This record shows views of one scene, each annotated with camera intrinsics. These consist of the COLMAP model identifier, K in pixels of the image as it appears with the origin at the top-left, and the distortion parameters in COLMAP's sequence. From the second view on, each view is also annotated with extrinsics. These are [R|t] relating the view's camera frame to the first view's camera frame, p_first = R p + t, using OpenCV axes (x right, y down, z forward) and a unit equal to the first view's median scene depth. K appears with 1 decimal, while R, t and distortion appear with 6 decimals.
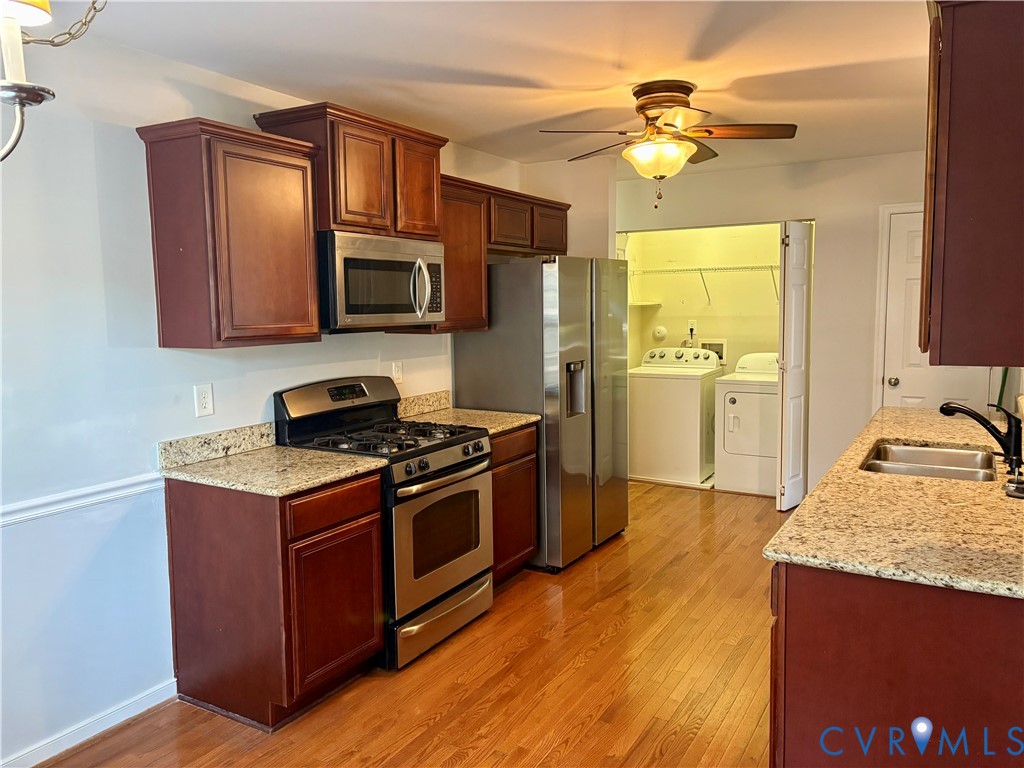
lens RADIAL K [[760.2, 0, 512.0], [0, 760.2, 384.0], [0, 0, 1]] dist [0.004142, 0.001744]
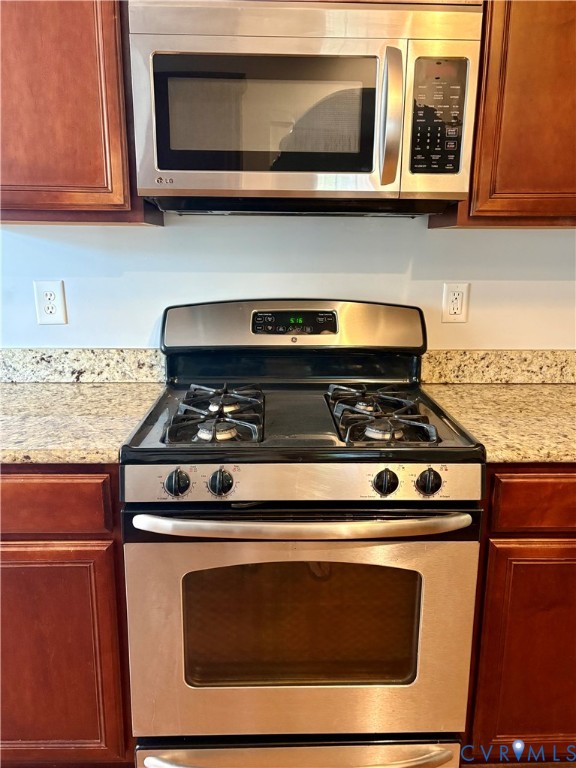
lens RADIAL K [[598.5, 0, 288.0], [0, 598.5, 384.0], [0, 0, 1]] dist [0.010166, 0.004137]
pose [[0.525319, 0.200860, -0.826859, 0.184384], [-0.104358, 0.979612, 0.171667, -0.021839], [0.844482, -0.003891, 0.535570, 0.743646]]
